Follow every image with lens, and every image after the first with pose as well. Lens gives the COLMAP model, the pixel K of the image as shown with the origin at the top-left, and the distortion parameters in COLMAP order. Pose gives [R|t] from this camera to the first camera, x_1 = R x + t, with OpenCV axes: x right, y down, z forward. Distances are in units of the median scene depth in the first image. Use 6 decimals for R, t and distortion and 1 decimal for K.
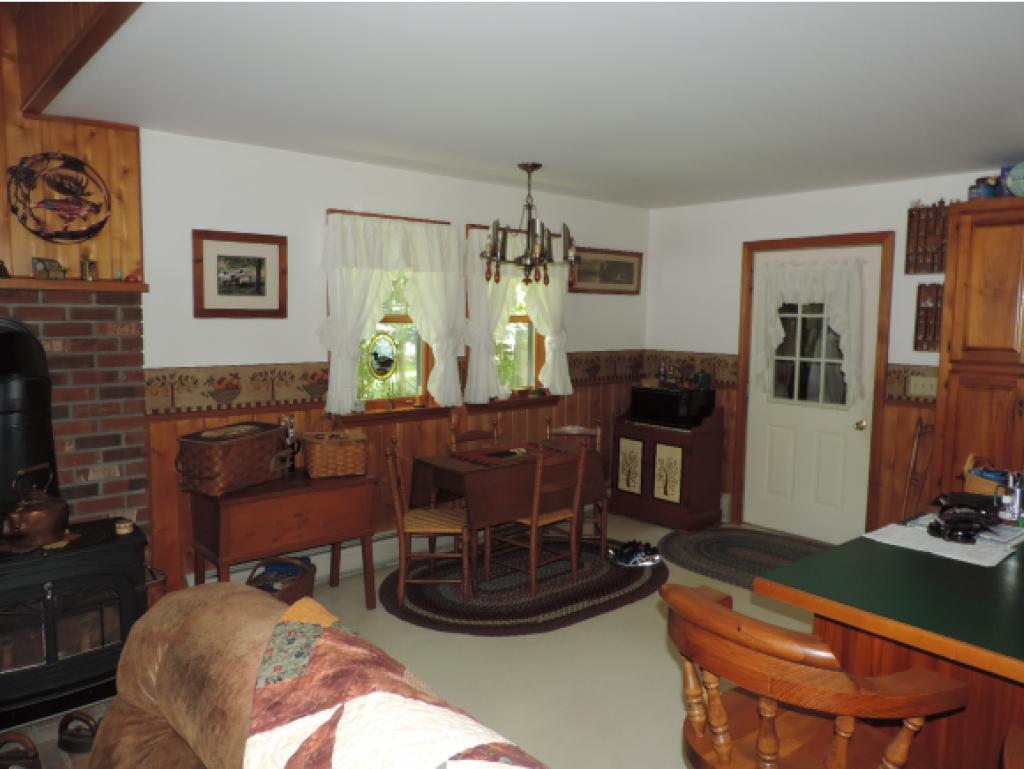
lens RADIAL K [[734.8, 0, 512.0], [0, 734.8, 384.5], [0, 0, 1]] dist [-0.023237, 0.023457]
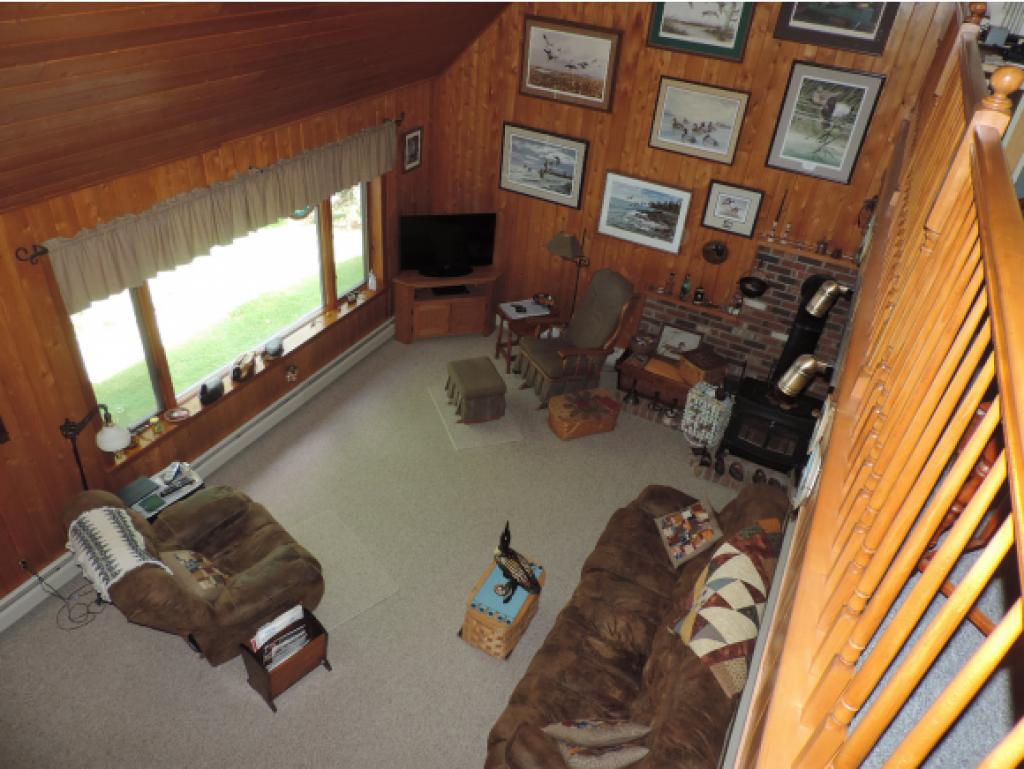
lens RADIAL K [[729.8, 0, 512.0], [0, 729.8, 384.5], [0, 0, 1]] dist [-0.025937, -0.000924]
pose [[0.371785, 0.549867, -0.747945, 0.436509], [-0.167237, 0.832189, 0.528671, -0.550122], [0.913130, -0.071468, 0.401354, -0.415038]]
